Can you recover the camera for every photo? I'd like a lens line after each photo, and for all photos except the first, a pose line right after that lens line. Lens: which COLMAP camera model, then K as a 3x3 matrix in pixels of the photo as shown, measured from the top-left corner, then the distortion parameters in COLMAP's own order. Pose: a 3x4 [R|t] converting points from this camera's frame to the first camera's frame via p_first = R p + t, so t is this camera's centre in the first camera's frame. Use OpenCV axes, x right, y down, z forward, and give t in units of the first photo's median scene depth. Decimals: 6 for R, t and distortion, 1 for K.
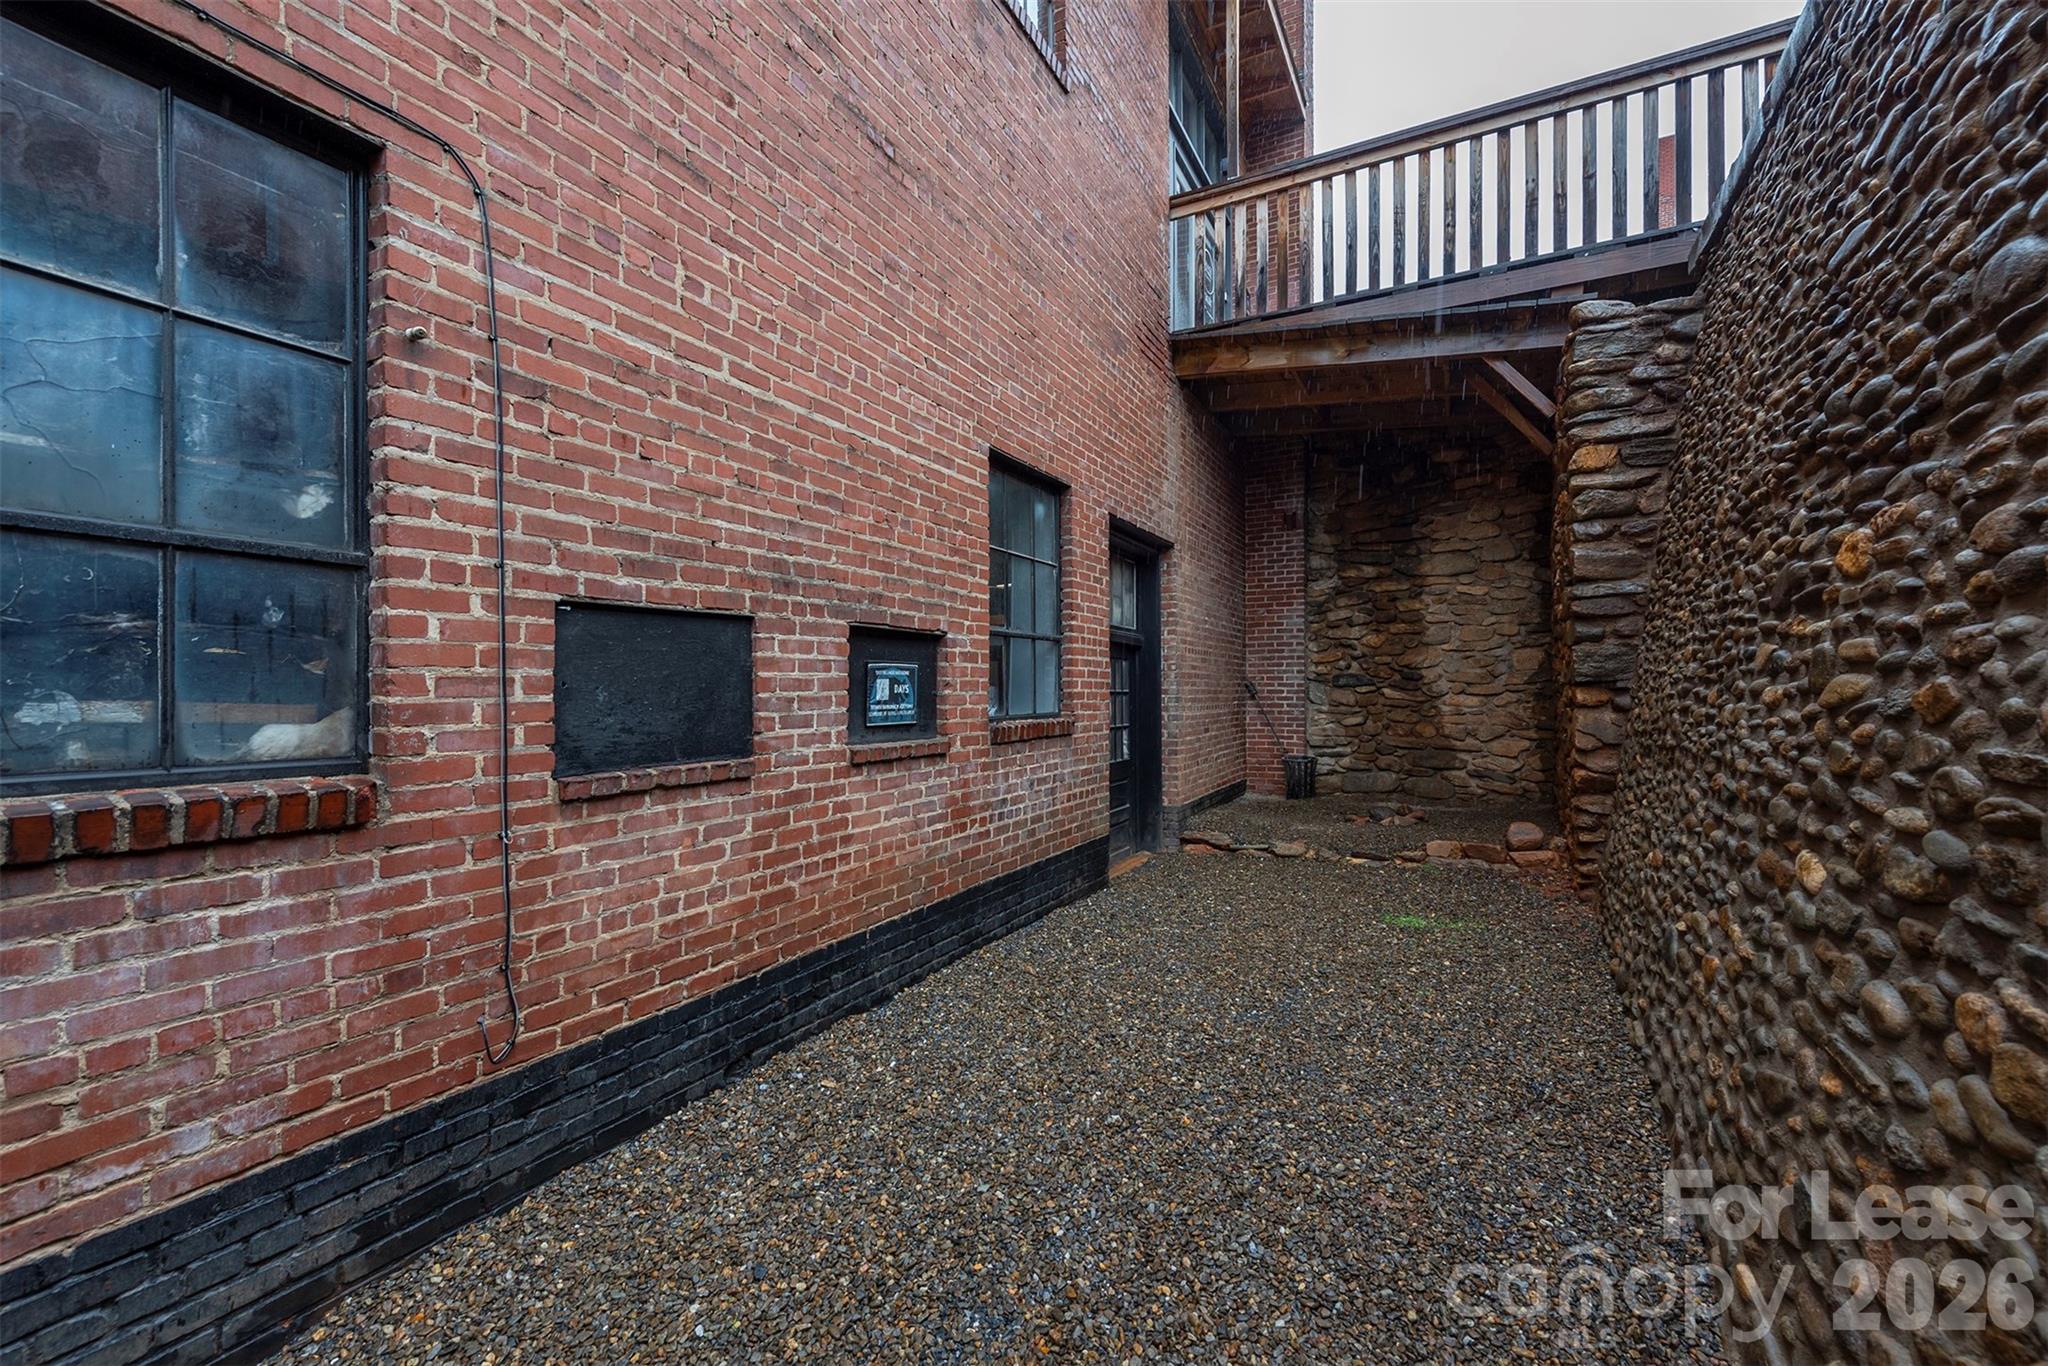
lens RADIAL K [[846.3, 0, 1006.0], [0, 846.3, 687.4], [0, 0, 1]] dist [0.015681, -0.004524]
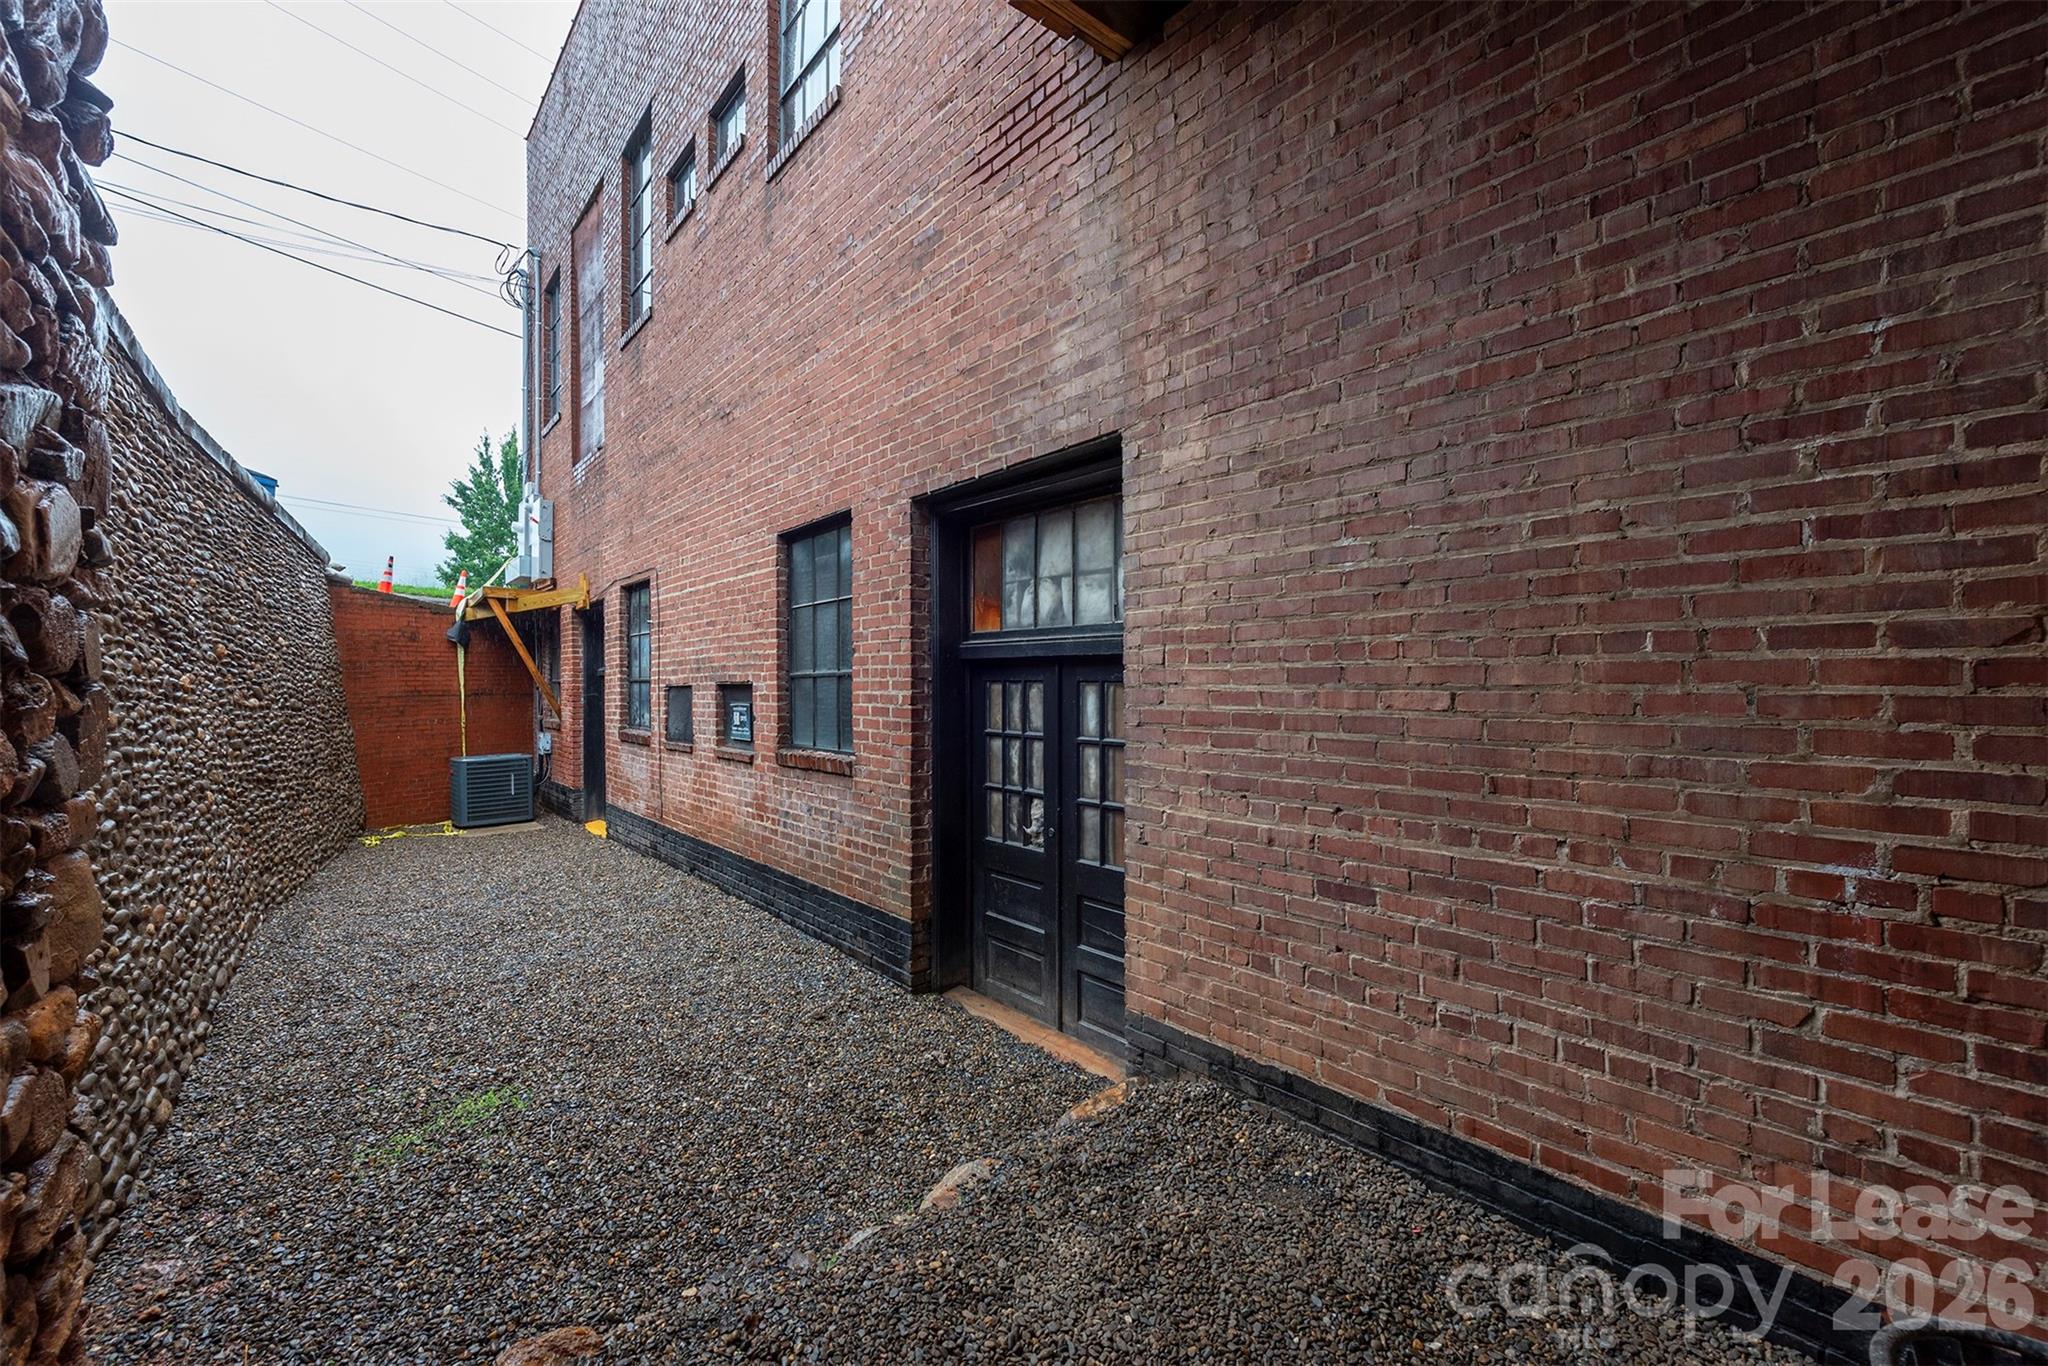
lens RADIAL K [[846.3, 0, 1022.4], [0, 846.3, 686.7], [0, 0, 1]] dist [0.015681, -0.004524]
pose [[-0.360157, 0.002689, -0.932888, 1.717338], [0.005562, 0.999984, 0.000736, -0.082944], [0.932875, -0.004923, -0.360166, 2.956948]]
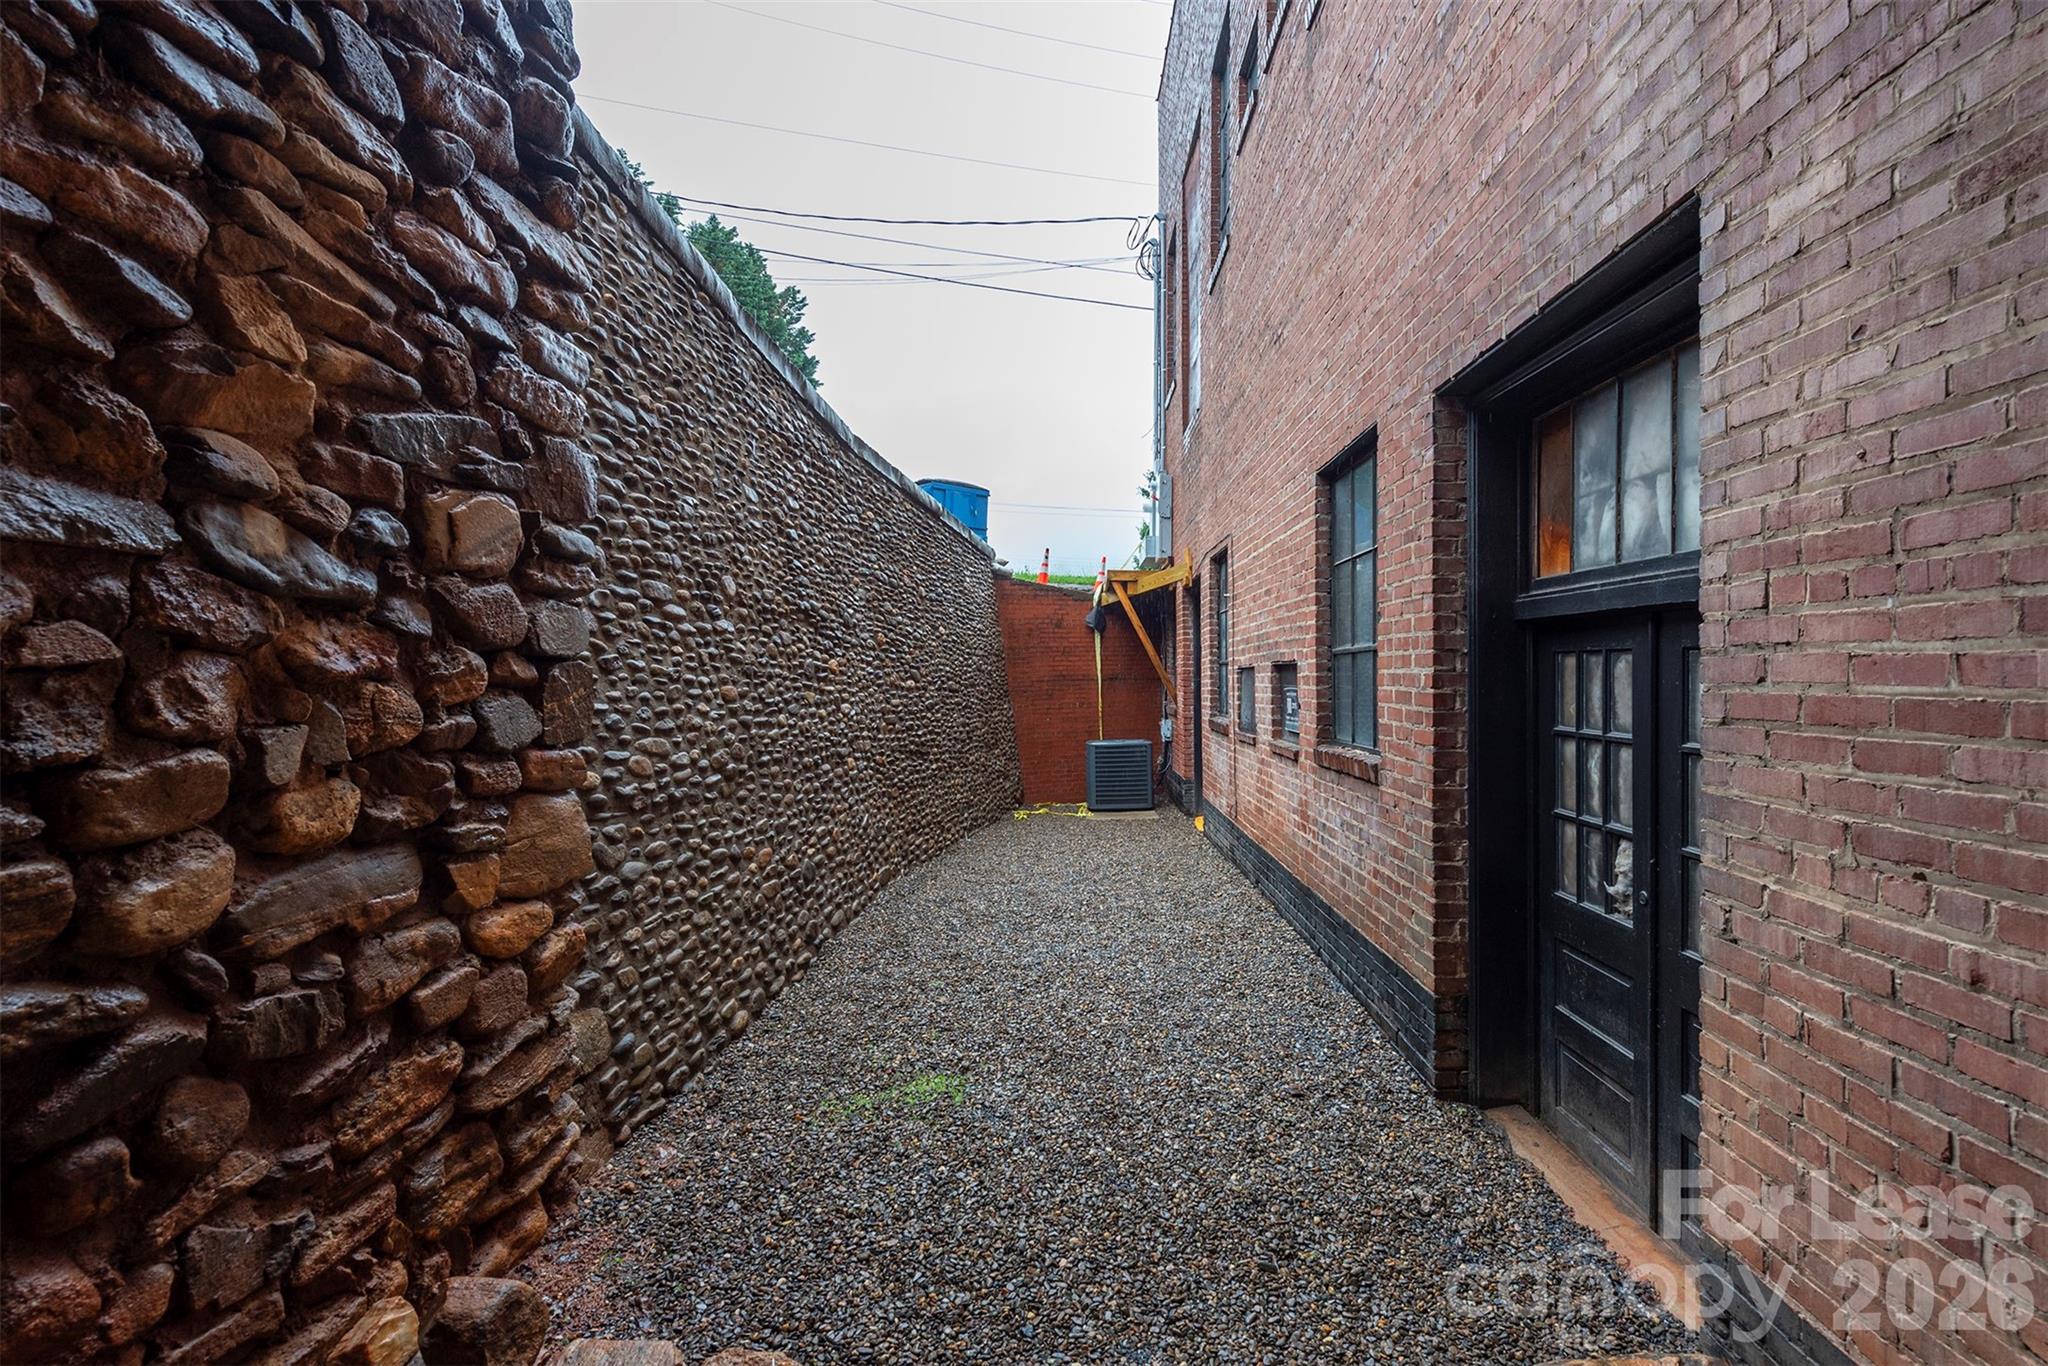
lens RADIAL K [[993.9, 0, 1037.8], [0, 993.9, 690.2], [0, 0, 1]] dist [0.013378, -0.007135]
pose [[-0.878205, 0.012156, -0.478130, 1.397445], [0.006659, 0.999891, 0.013190, -0.066574], [0.478238, 0.008400, -0.878190, 3.092492]]
